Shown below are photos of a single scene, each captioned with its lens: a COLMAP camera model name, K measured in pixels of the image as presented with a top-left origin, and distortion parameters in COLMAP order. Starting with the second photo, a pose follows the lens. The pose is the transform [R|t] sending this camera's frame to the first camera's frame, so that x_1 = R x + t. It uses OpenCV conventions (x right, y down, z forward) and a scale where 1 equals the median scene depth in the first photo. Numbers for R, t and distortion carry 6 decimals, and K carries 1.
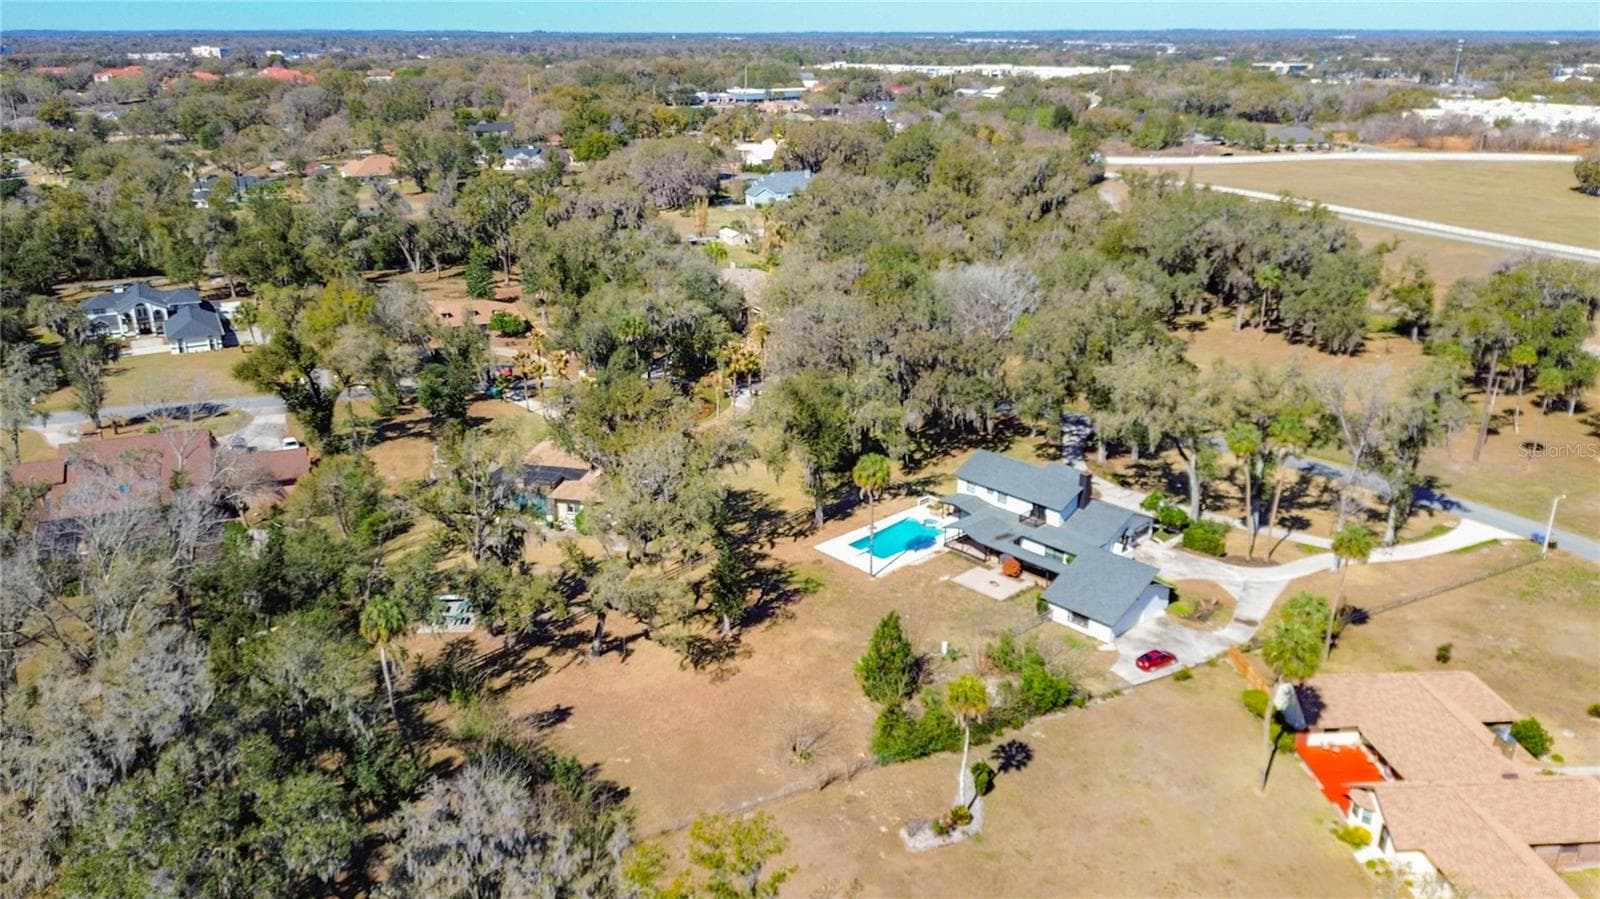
lens RADIAL K [[1155.6, 0, 800.0], [0, 1155.6, 449.5], [0, 0, 1]] dist [0.054561, -0.049749]
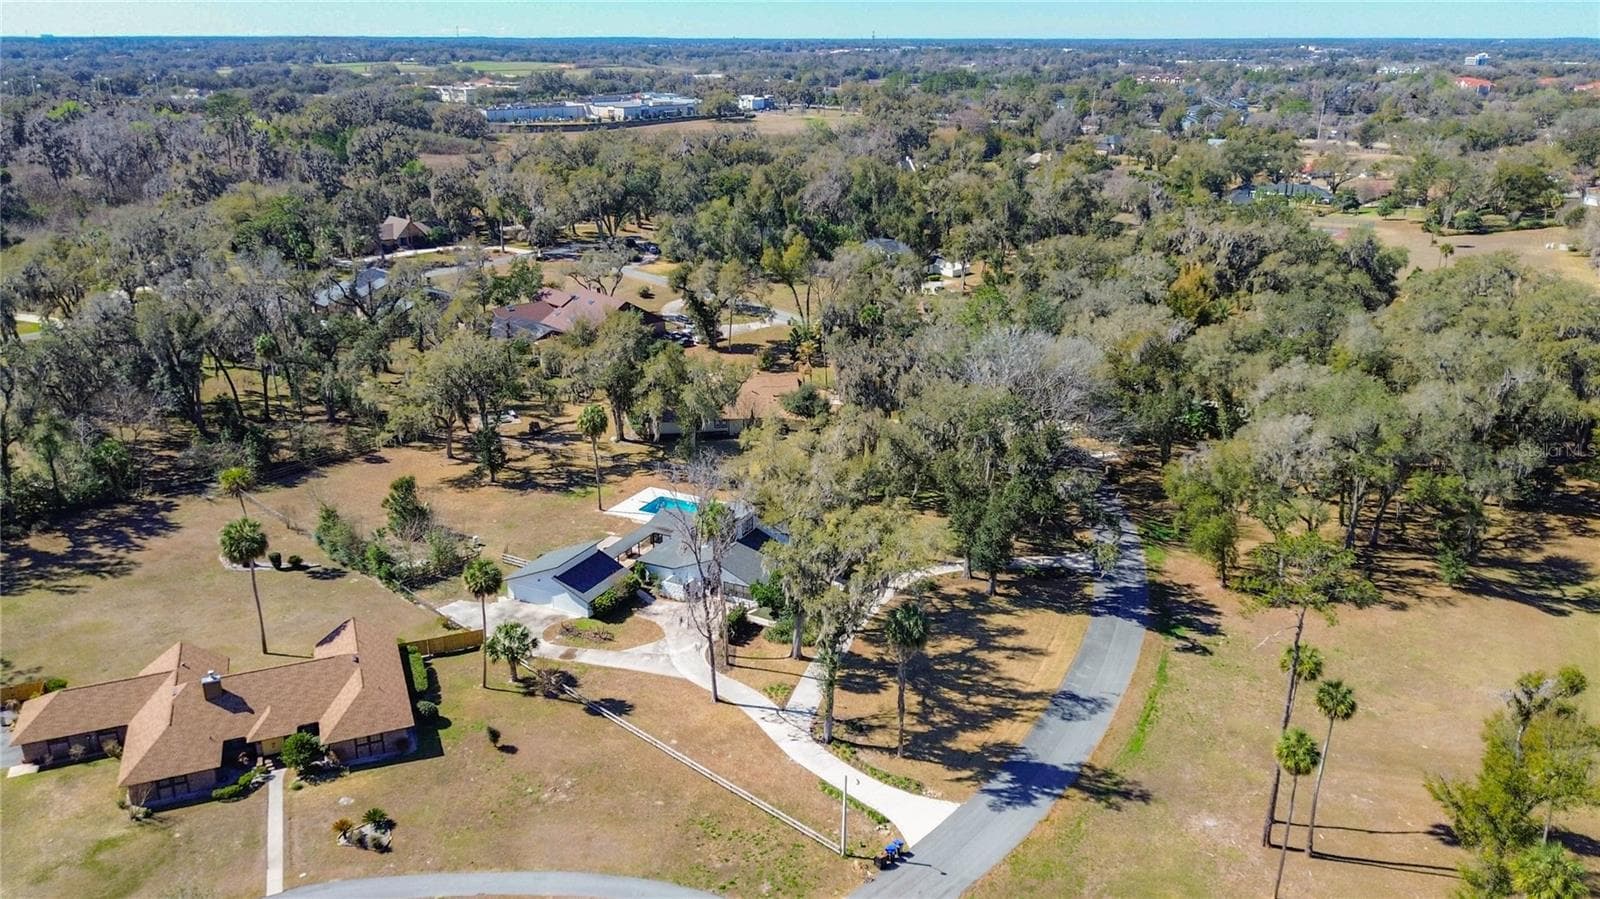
lens RADIAL K [[1131.0, 0, 805.9], [0, 1131.0, 446.0], [0, 0, 1]] dist [0.054634, -0.040040]
pose [[0.328987, 0.299000, -0.895749, 1.078760], [-0.322564, 0.927079, 0.190988, -0.225852], [0.887536, 0.226104, 0.401443, 0.641361]]
